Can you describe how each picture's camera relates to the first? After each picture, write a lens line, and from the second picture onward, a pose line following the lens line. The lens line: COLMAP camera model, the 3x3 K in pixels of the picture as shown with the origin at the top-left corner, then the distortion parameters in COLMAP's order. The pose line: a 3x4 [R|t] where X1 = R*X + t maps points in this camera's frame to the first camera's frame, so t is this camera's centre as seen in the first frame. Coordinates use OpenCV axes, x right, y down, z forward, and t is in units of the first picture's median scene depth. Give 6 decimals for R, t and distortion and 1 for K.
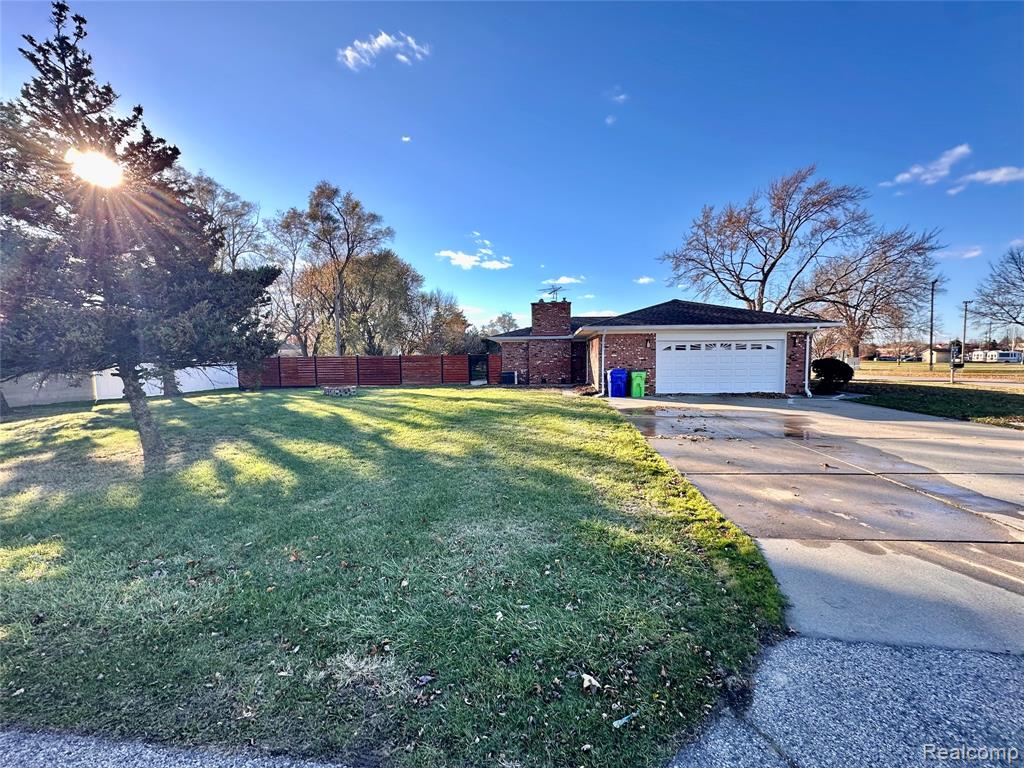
lens RADIAL K [[444.3, 0, 512.0], [0, 444.3, 384.0], [0, 0, 1]] dist [-0.000047, -0.000017]
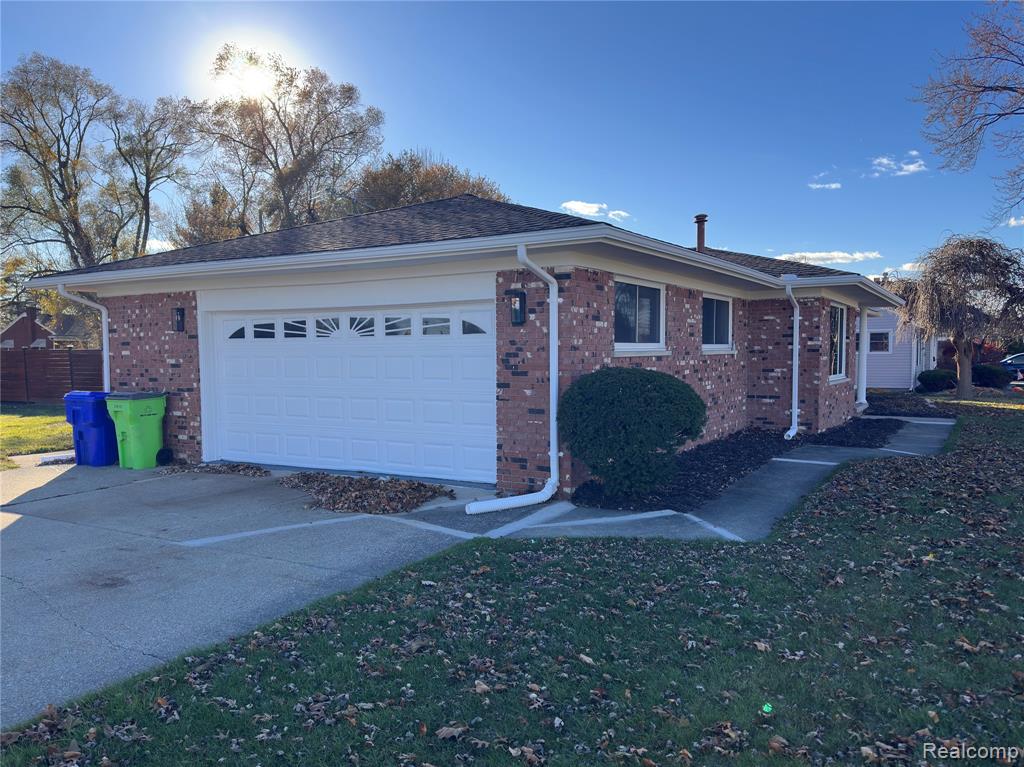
lens RADIAL K [[788.6, 0, 512.0], [0, 788.6, 383.5], [0, 0, 1]] dist [0.002025, 0.000361]
pose [[0.902410, 0.020202, -0.430405, 0.819457], [-0.022241, 0.999753, 0.000295, -0.045641], [0.430304, 0.009307, 0.902636, 0.531712]]
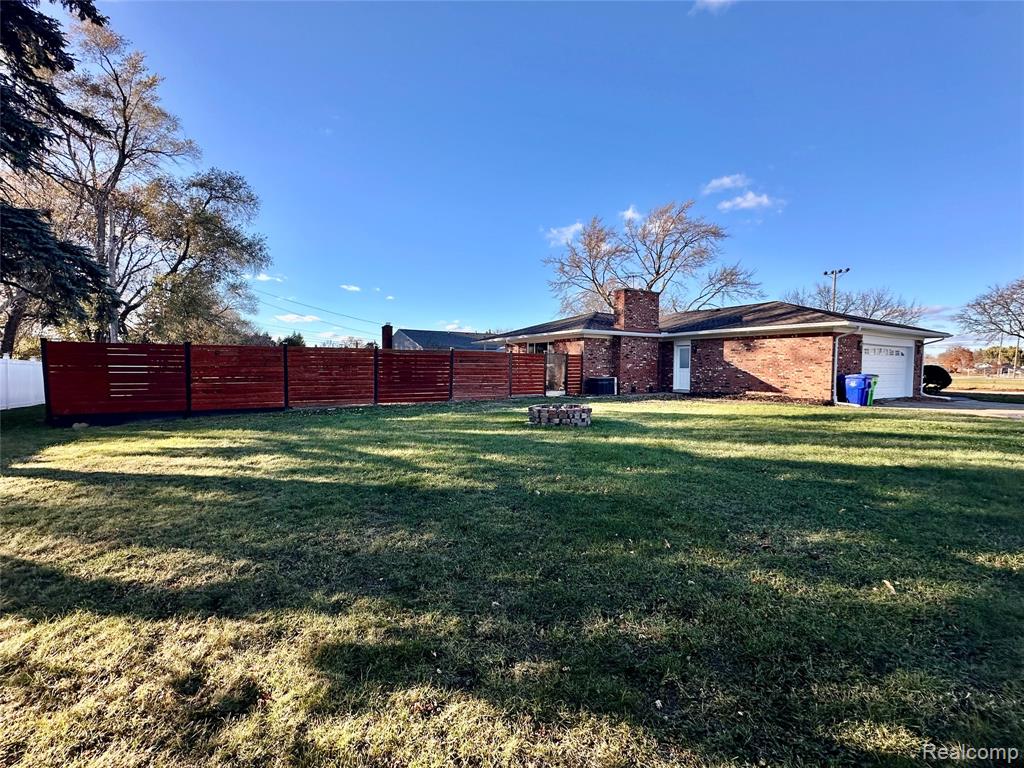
lens RADIAL K [[444.3, 0, 512.0], [0, 444.3, 384.0], [0, 0, 1]] dist [-0.000047, -0.000017]
pose [[0.792074, -0.006657, 0.610389, -0.798464], [0.019857, 0.999692, -0.014864, -0.013638], [-0.610102, 0.023894, 0.791962, 0.714498]]
